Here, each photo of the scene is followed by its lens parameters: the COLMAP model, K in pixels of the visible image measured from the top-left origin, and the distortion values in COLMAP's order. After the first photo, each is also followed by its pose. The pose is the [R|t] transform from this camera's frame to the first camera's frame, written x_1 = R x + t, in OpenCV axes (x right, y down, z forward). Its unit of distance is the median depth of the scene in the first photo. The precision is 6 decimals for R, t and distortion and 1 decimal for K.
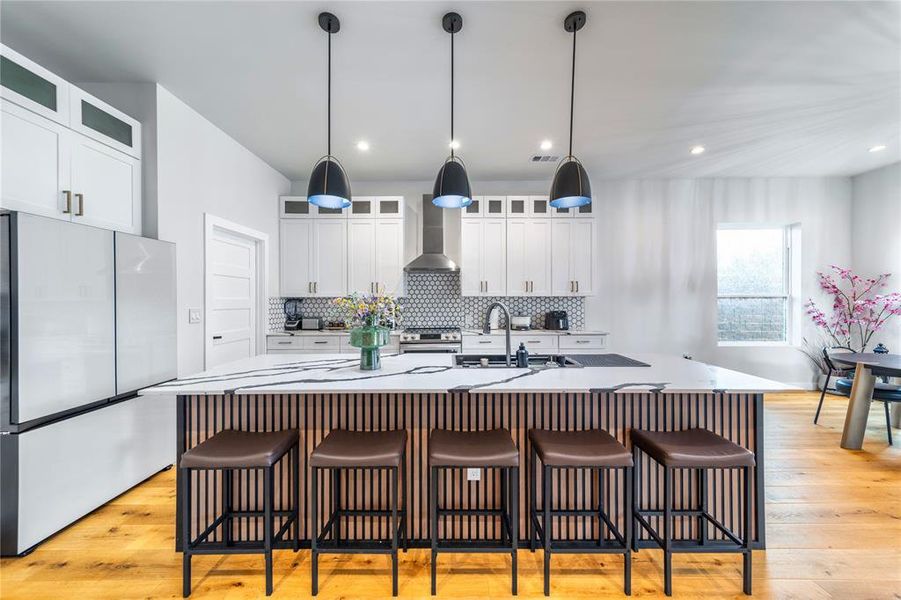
lens RADIAL K [[311.4, 0, 450.2], [0, 311.4, 300.5], [0, 0, 1]] dist [0.006678, -0.000274]
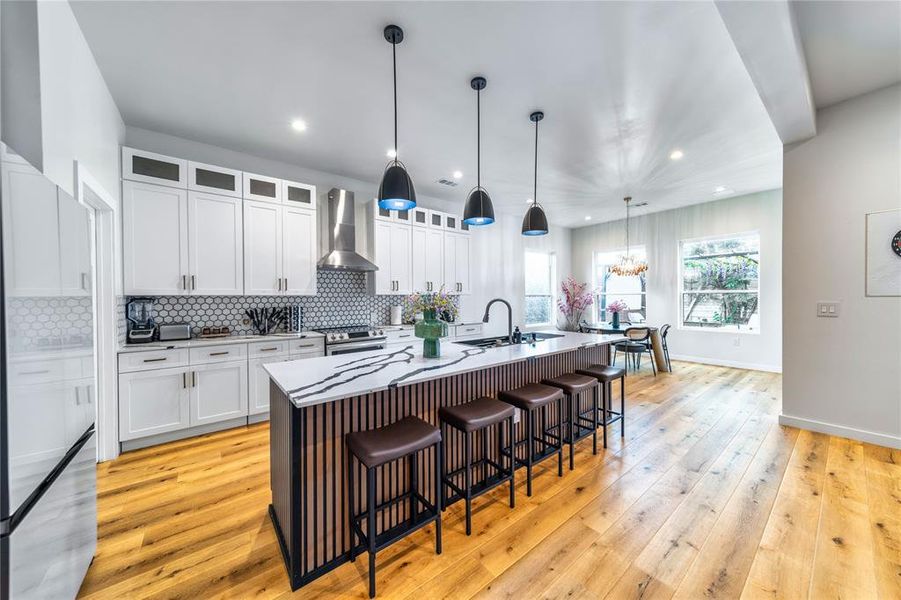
lens RADIAL K [[311.4, 0, 453.4], [0, 311.4, 298.3], [0, 0, 1]] dist [0.006678, -0.000274]
pose [[0.786893, -0.005285, 0.617067, -0.395429], [0.007895, 0.999968, -0.001504, 0.002112], [-0.617039, 0.006056, 0.786909, 0.020337]]
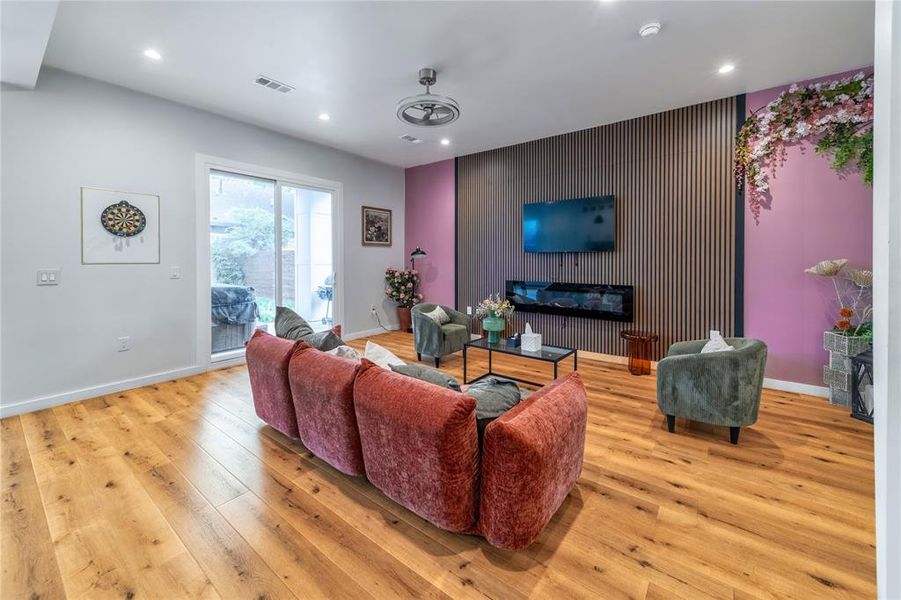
lens RADIAL K [[349.2, 0, 453.1], [0, 349.2, 263.4], [0, 0, 1]] dist [0.005444, 0.000032]
pose [[-0.799182, -0.002317, 0.601085, -0.447834], [0.006309, 0.999905, 0.012243, -0.001275], [-0.601056, 0.013577, -0.799091, 0.133008]]
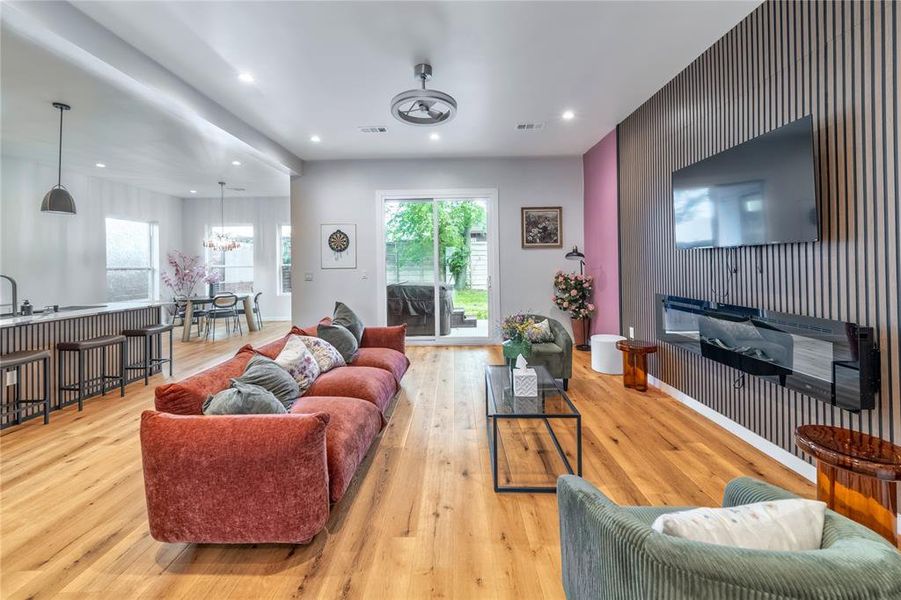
lens RADIAL K [[349.2, 0, 448.3], [0, 349.2, 263.5], [0, 0, 1]] dist [0.005444, 0.000032]
pose [[0.008434, 0.006631, 0.999942, -0.663219], [0.019107, 0.999794, -0.006791, 0.002808], [-0.999782, 0.019163, 0.008306, -0.490277]]
